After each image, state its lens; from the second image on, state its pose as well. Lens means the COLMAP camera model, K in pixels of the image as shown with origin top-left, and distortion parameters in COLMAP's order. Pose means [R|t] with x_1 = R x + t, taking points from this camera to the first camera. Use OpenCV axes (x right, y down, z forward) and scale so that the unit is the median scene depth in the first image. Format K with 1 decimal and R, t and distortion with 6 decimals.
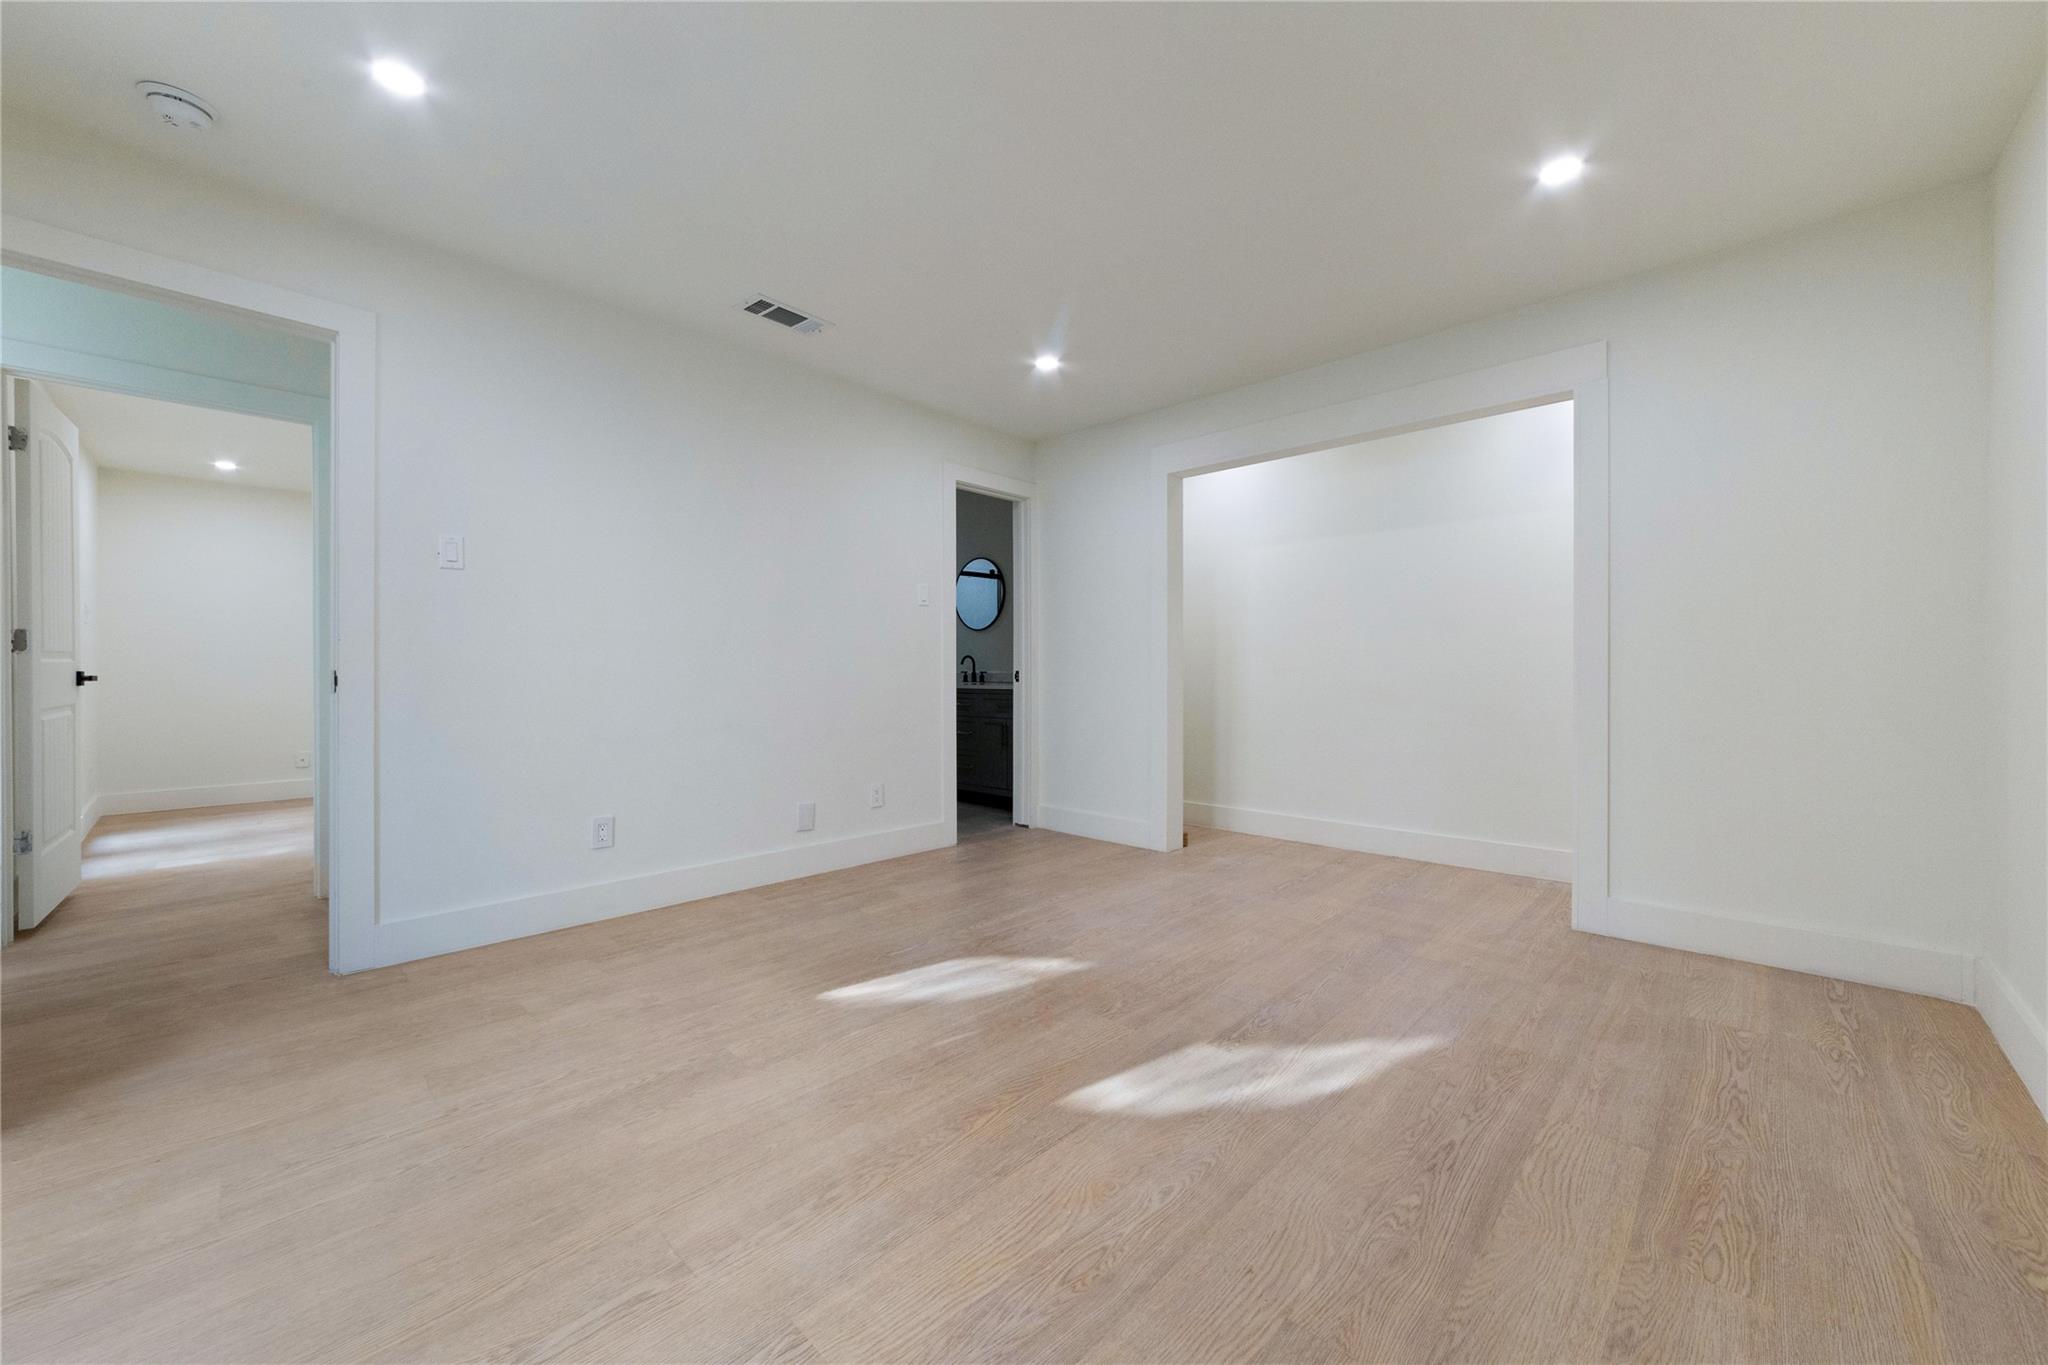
lens RADIAL K [[793.9, 0, 1020.3], [0, 793.9, 658.9], [0, 0, 1]] dist [-0.000406, -0.000015]
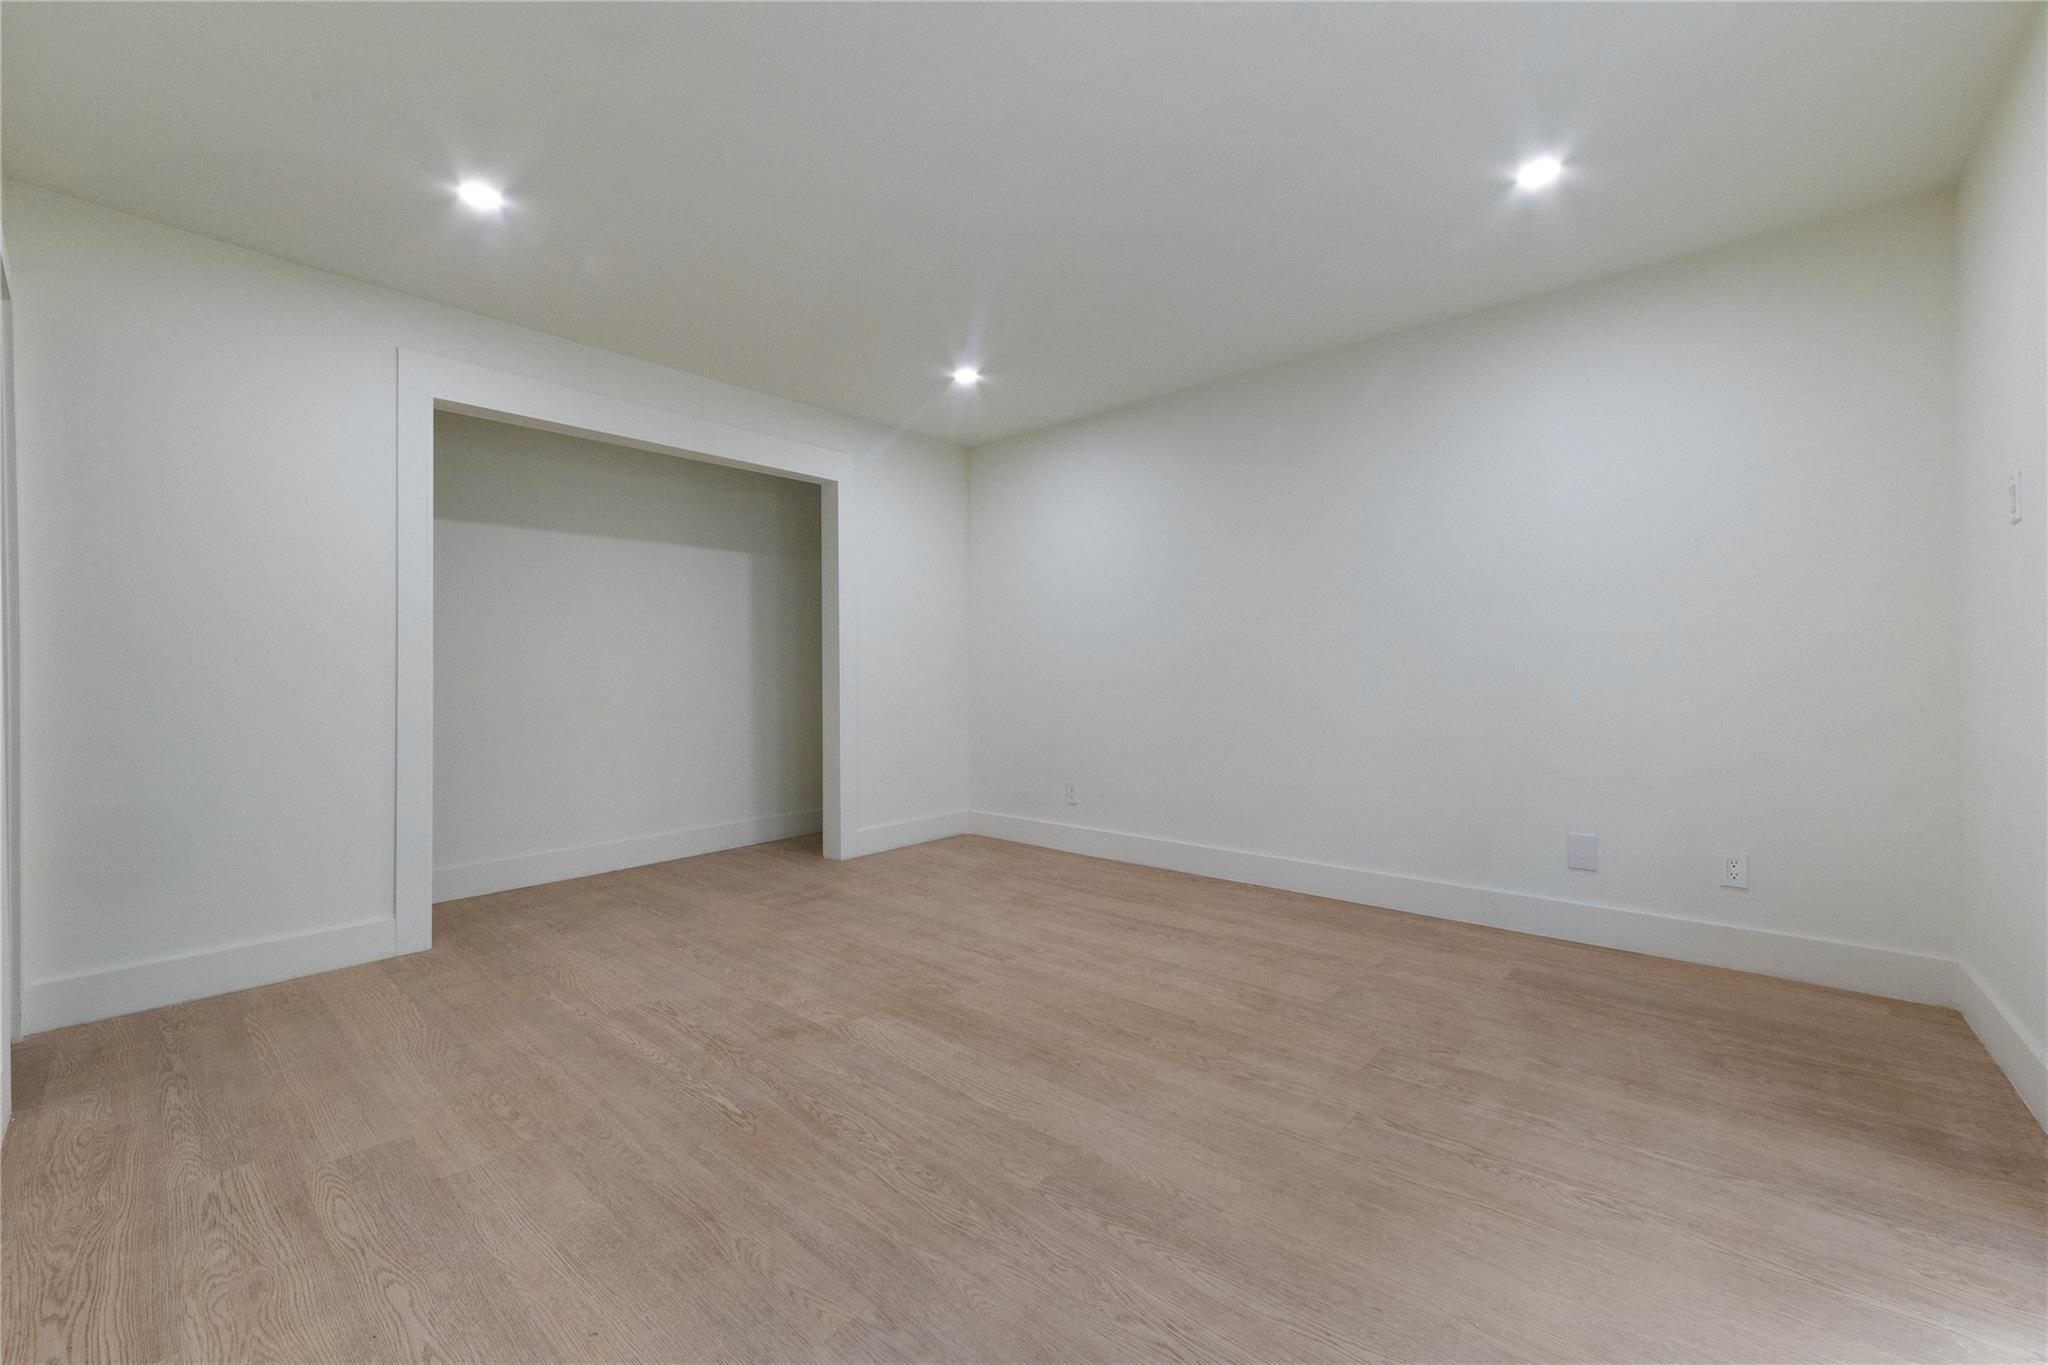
lens RADIAL K [[783.6, 0, 1018.0], [0, 783.6, 683.1], [0, 0, 1]] dist [-0.002225, -0.000026]
pose [[-0.031644, -0.006353, 0.999479, -1.048681], [0.001454, 0.999978, 0.006403, -0.000332], [-0.999498, 0.001655, -0.031634, 0.969565]]
